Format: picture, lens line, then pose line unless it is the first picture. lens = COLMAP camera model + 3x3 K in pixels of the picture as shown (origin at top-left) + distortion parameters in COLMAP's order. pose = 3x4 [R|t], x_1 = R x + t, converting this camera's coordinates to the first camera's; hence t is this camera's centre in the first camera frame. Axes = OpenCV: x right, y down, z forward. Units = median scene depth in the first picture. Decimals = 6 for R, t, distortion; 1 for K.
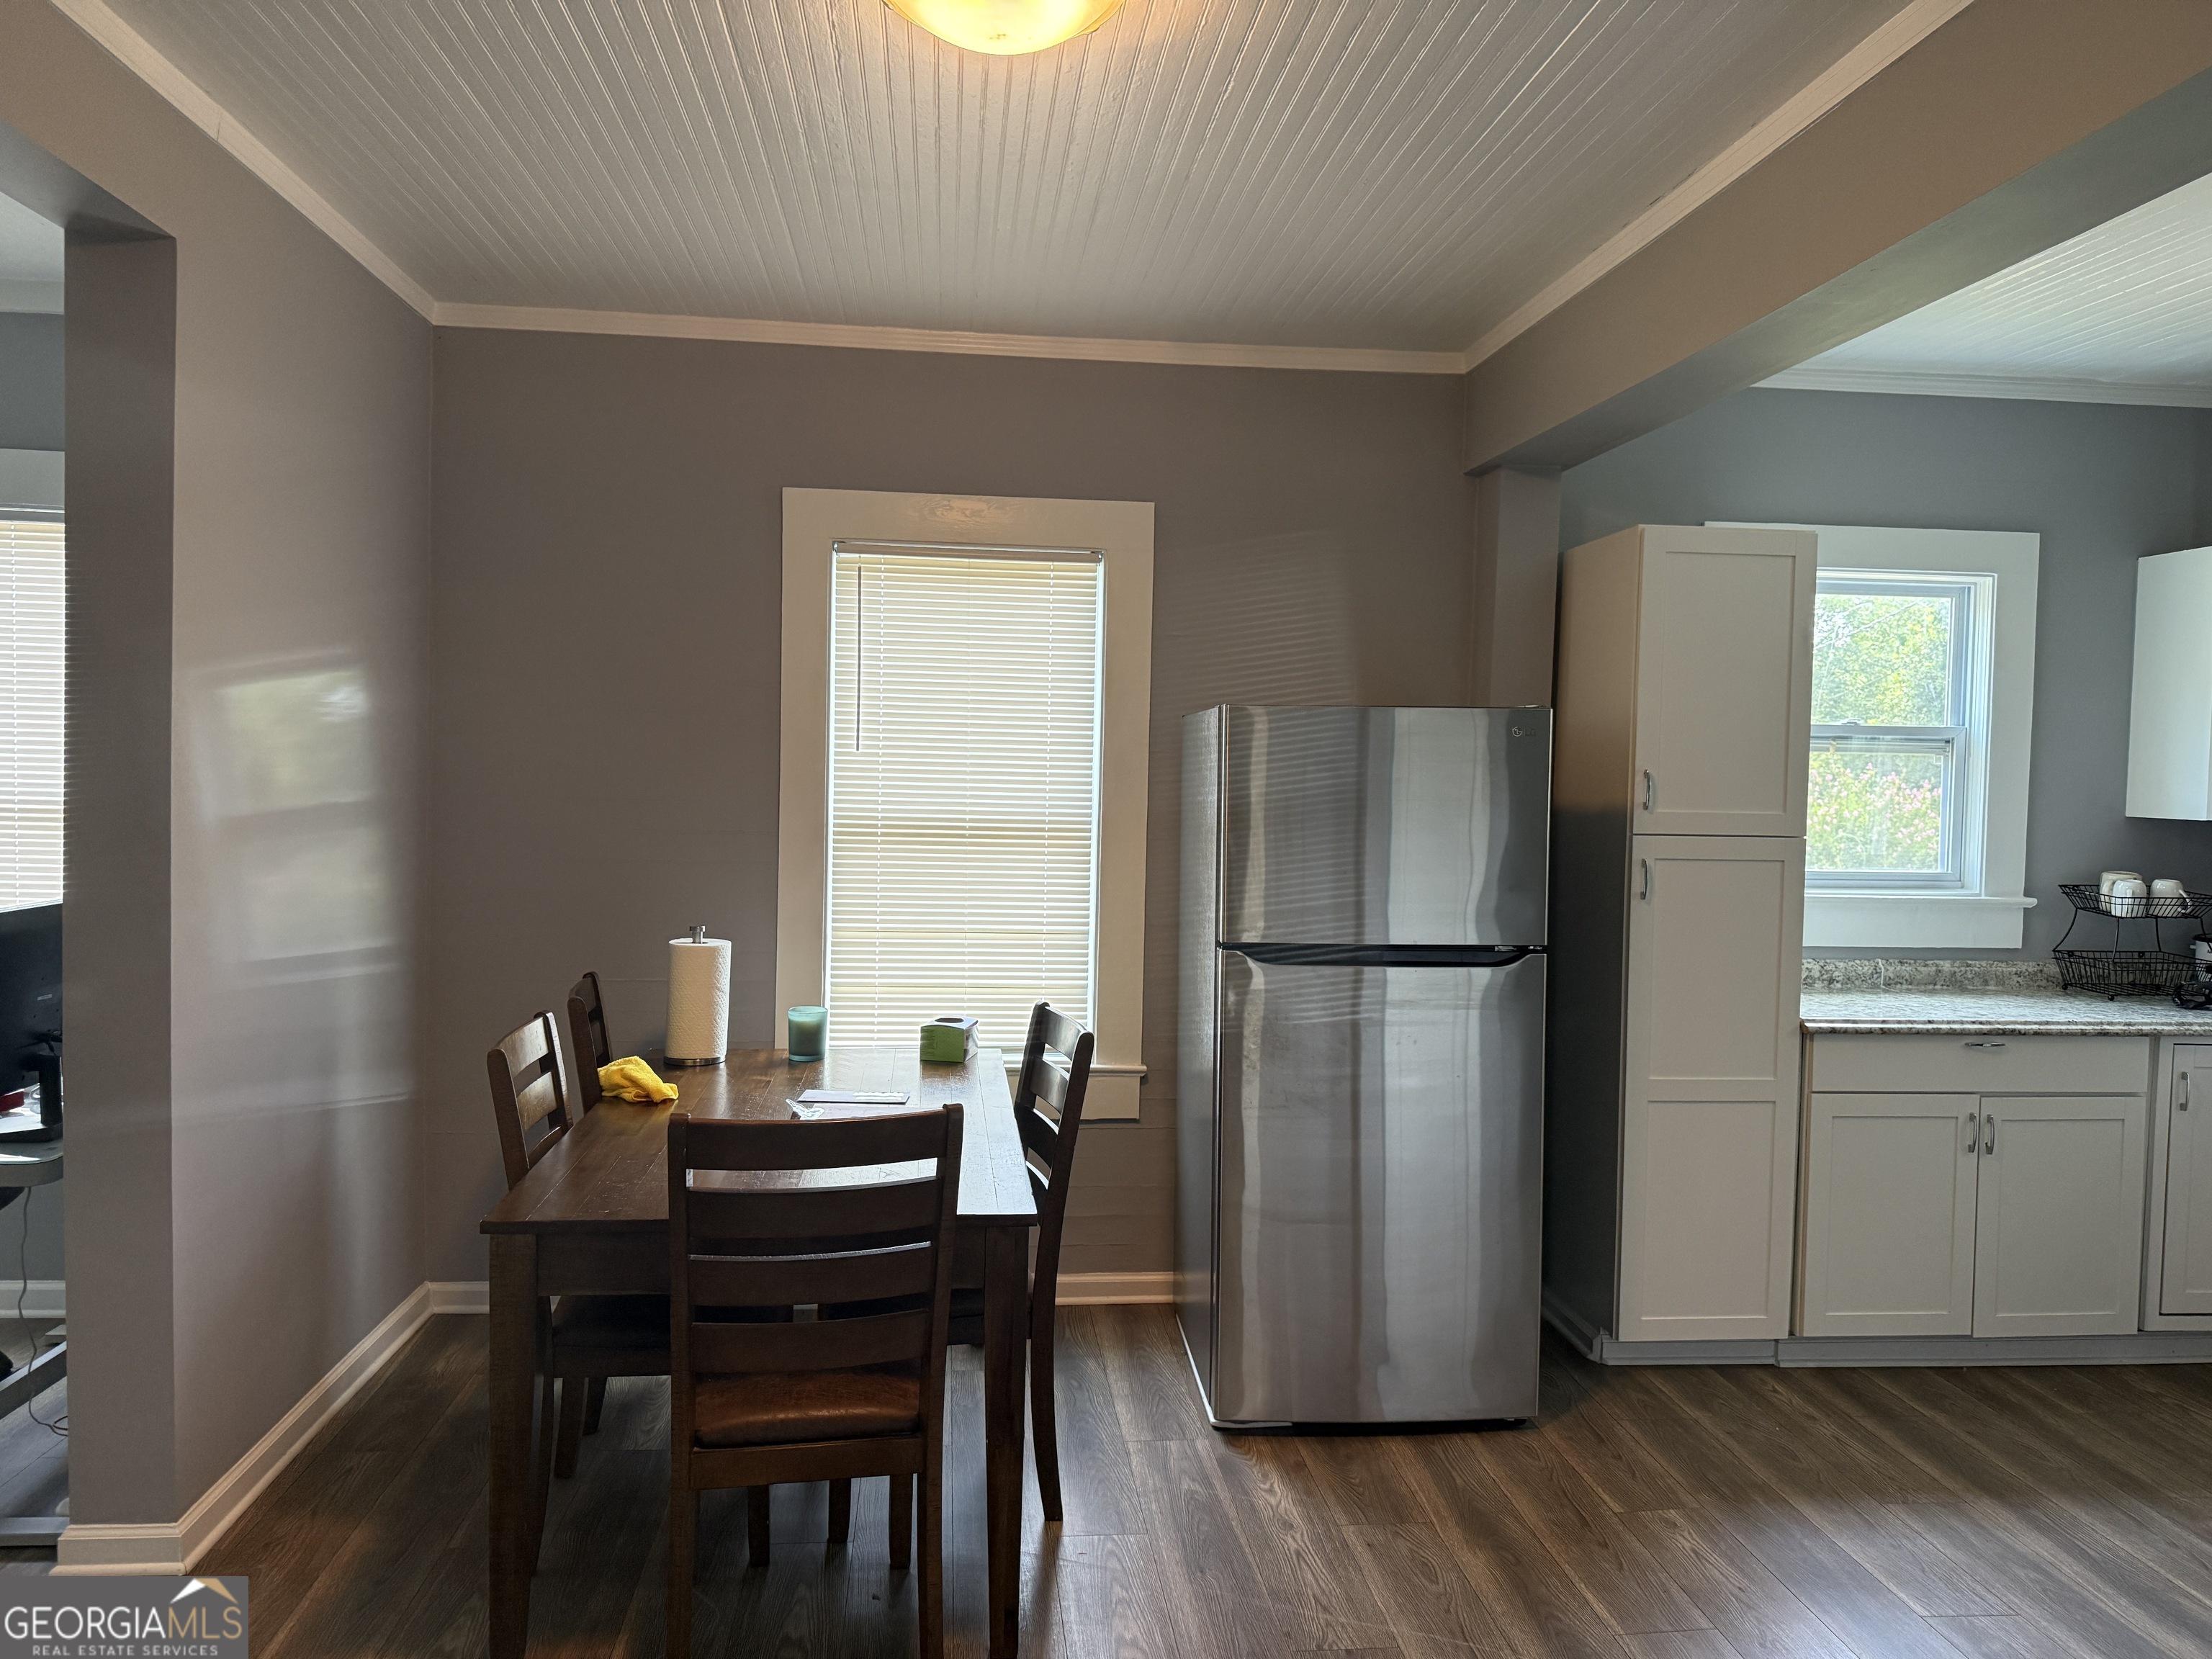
lens RADIAL K [[1545.3, 0, 1106.0], [0, 1545.3, 829.5], [0, 0, 1]] dist [0.126759, -0.125445]
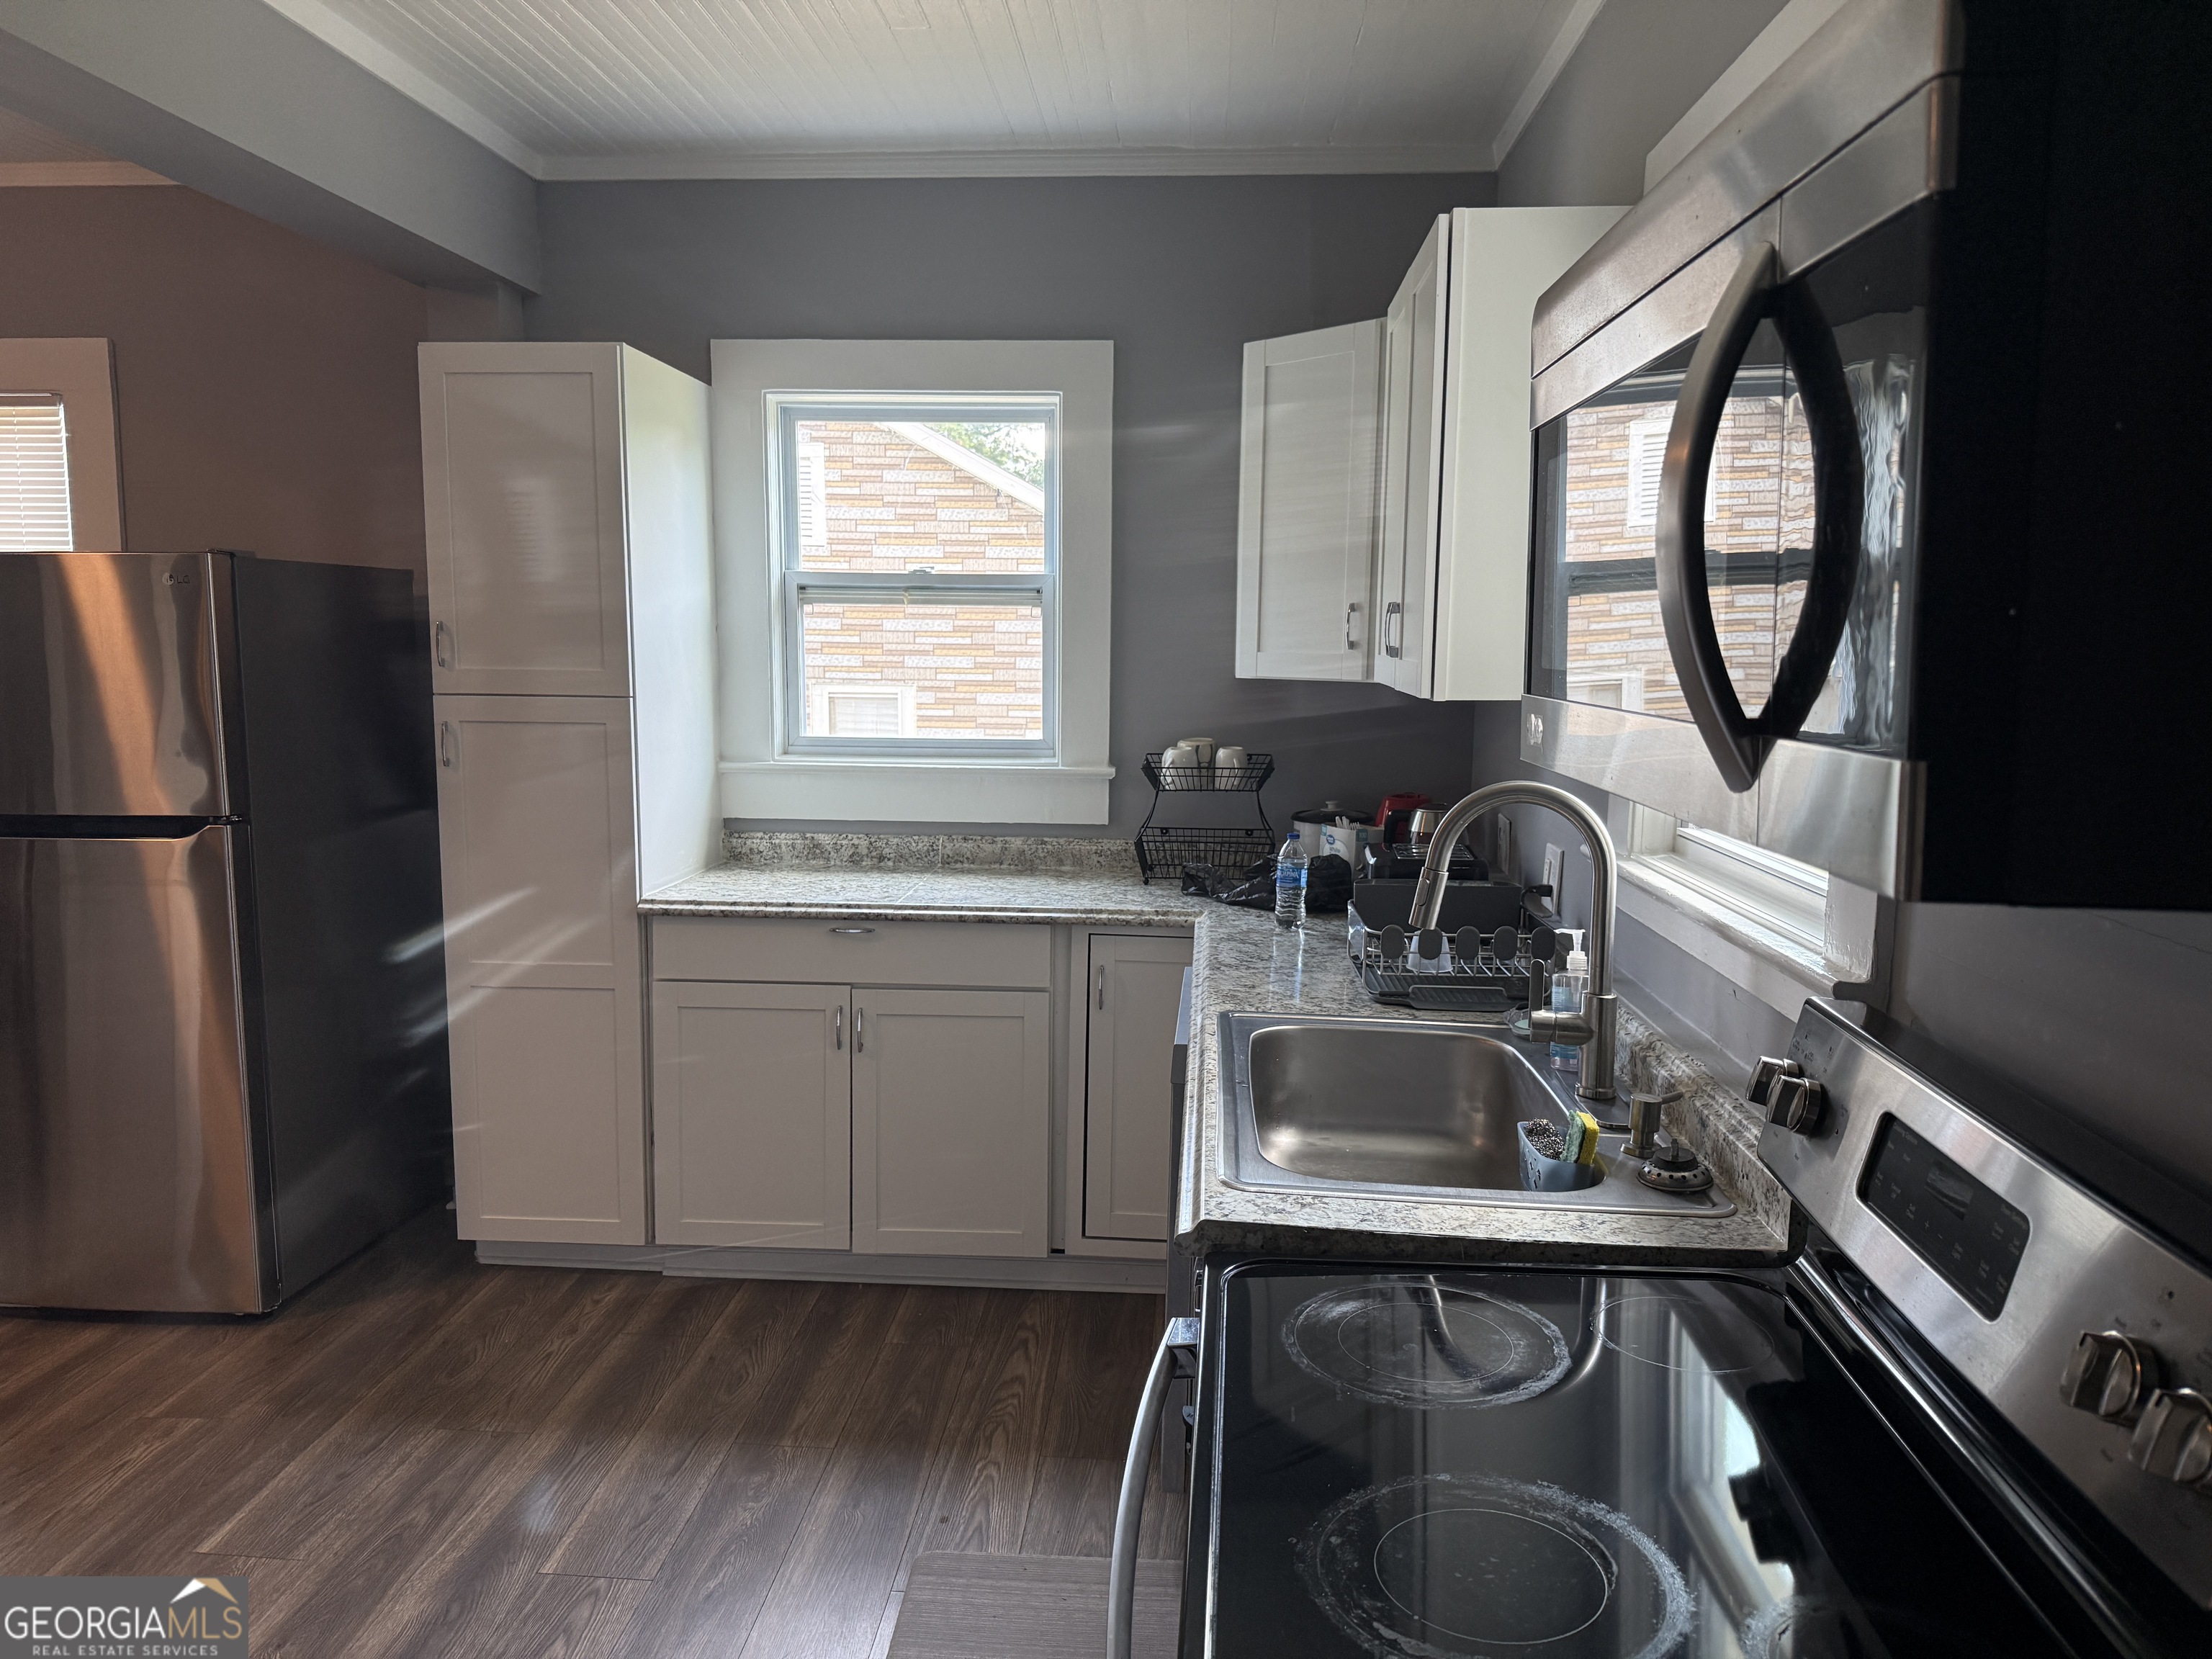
lens RADIAL K [[1555.4, 0, 1106.0], [0, 1555.4, 829.5], [0, 0, 1]] dist [0.150241, -0.266625]
pose [[0.984554, 0.013970, -0.174522, 0.841464], [0.000467, 0.996598, 0.082411, 0.006834], [0.175079, -0.081219, 0.981199, 0.169578]]
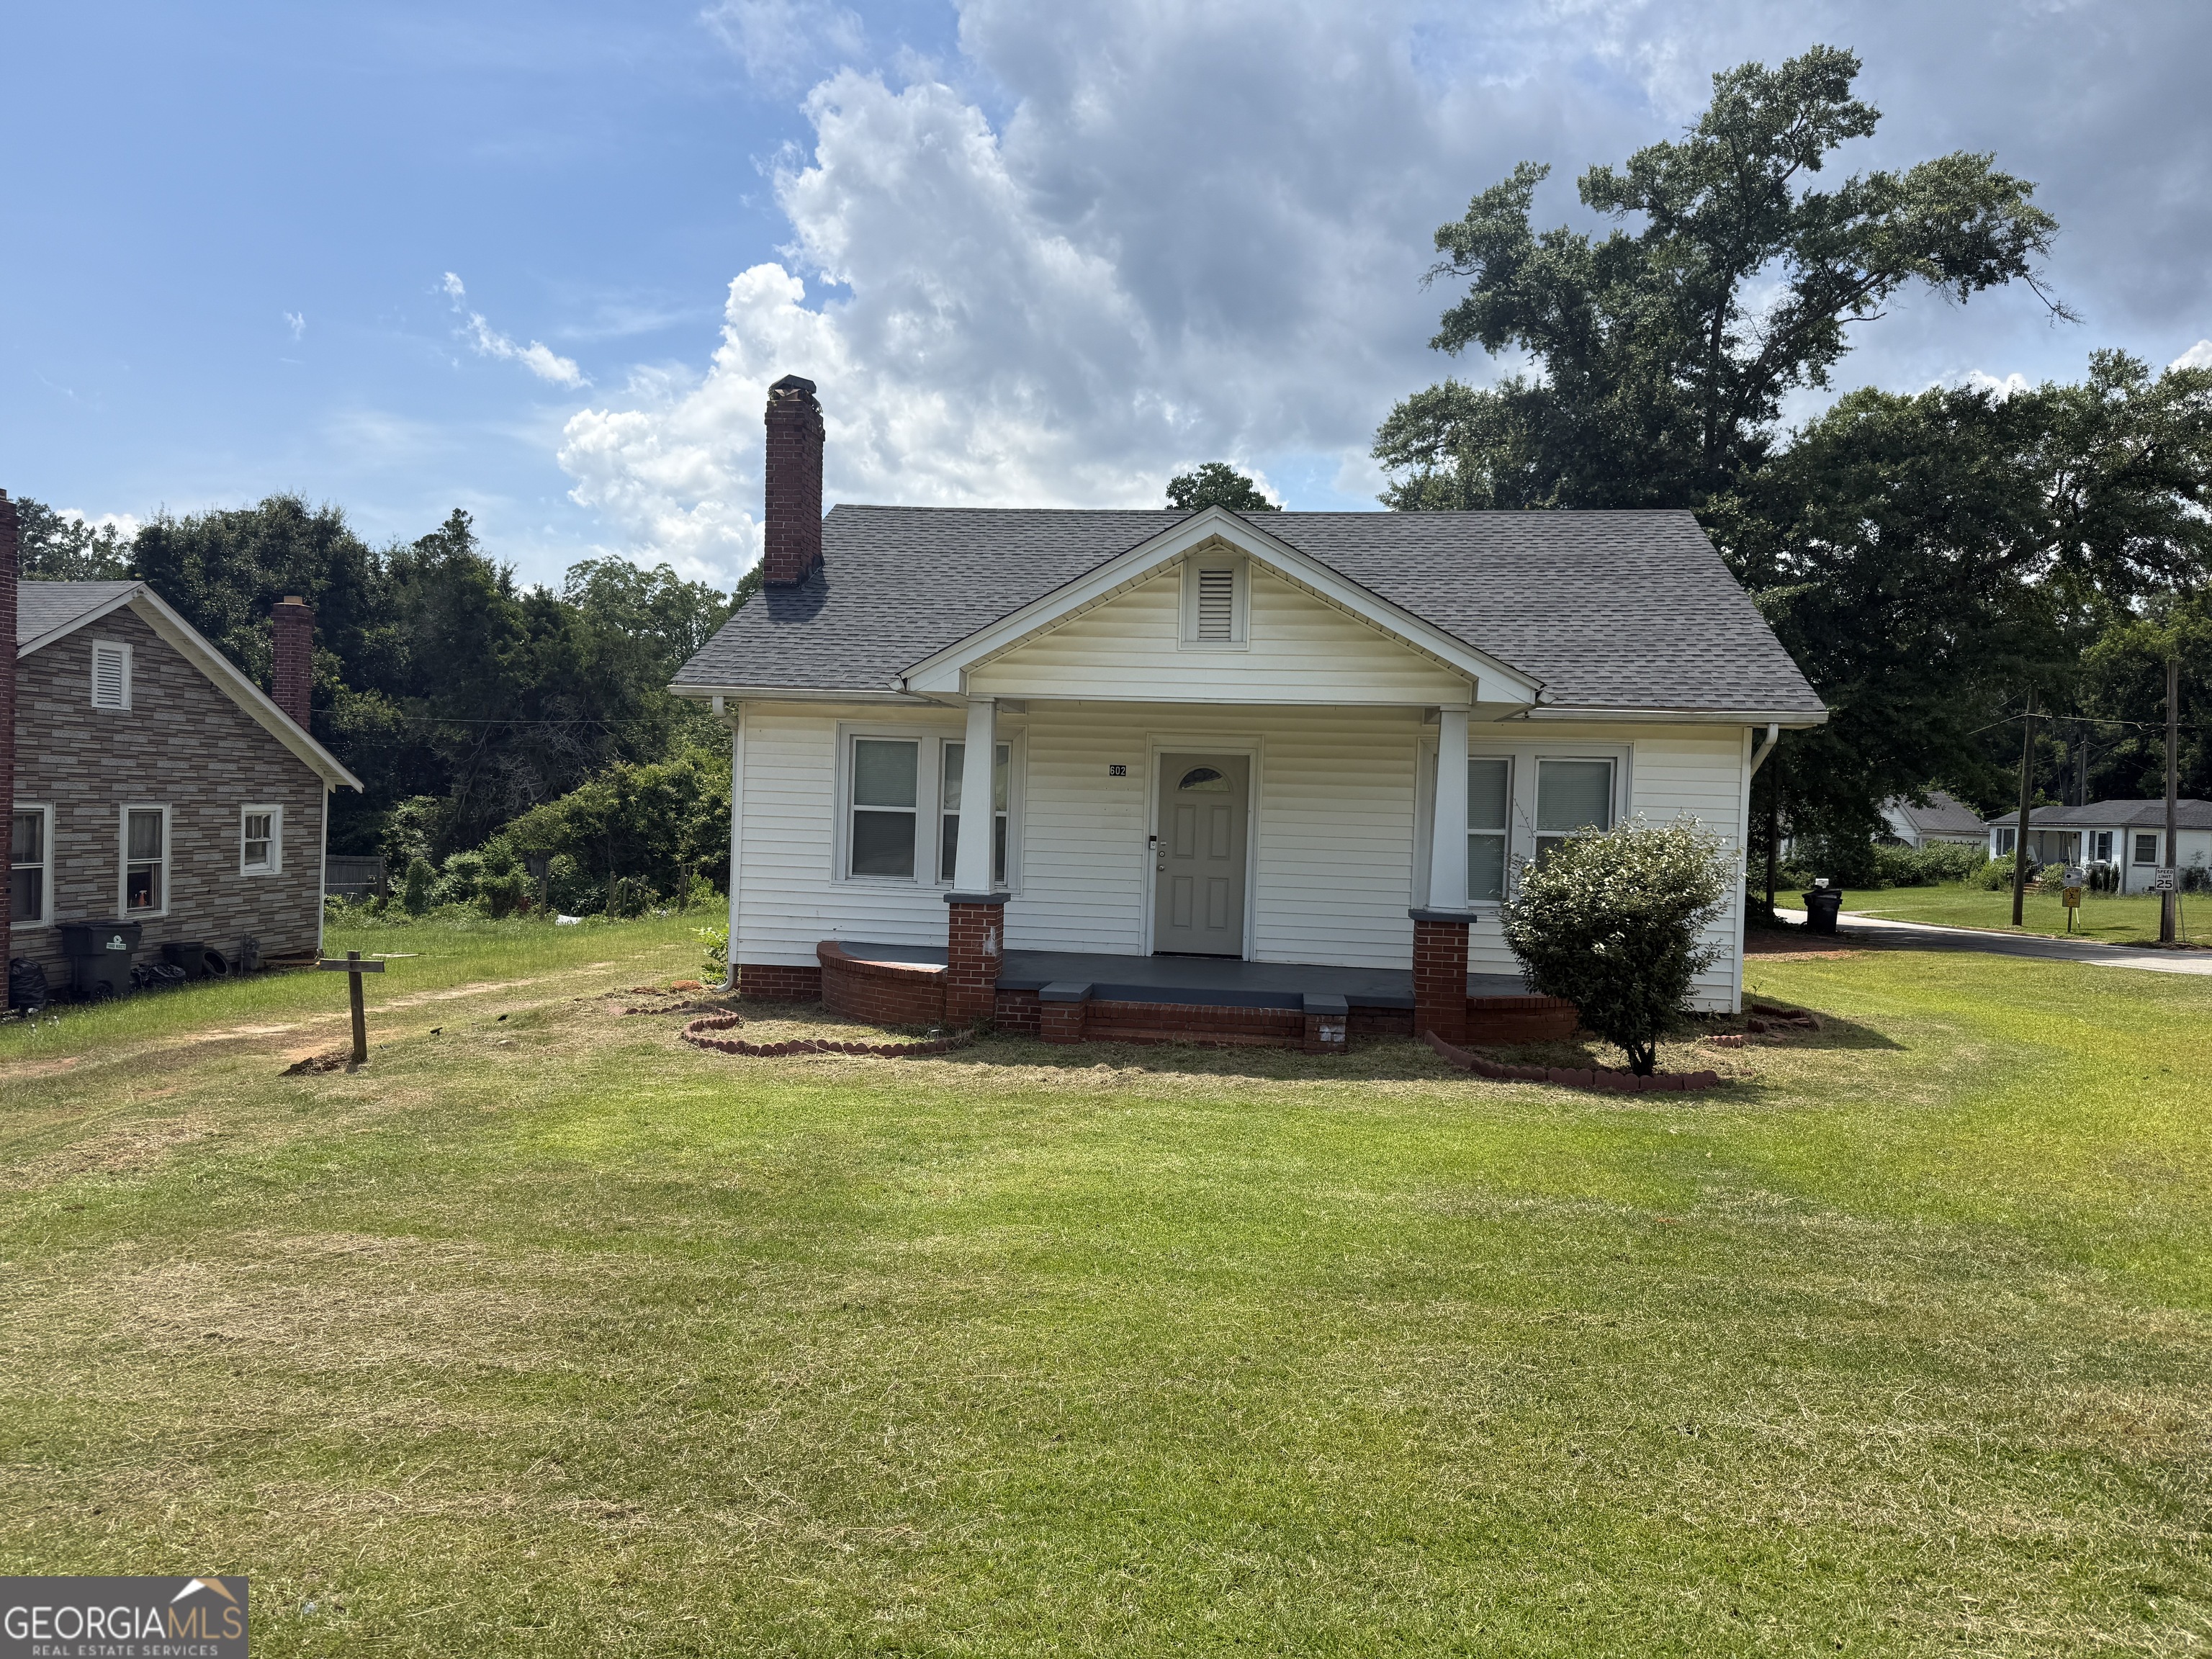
lens RADIAL K [[1591.2, 0, 1106.0], [0, 1591.2, 829.5], [0, 0, 1]] dist [-0.000248, 0.002690]
pose [[0.235731, -0.026278, 0.971463, -0.871513], [0.010071, 0.999647, 0.024596, -0.007469], [-0.971766, 0.003986, 0.235912, -0.137307]]
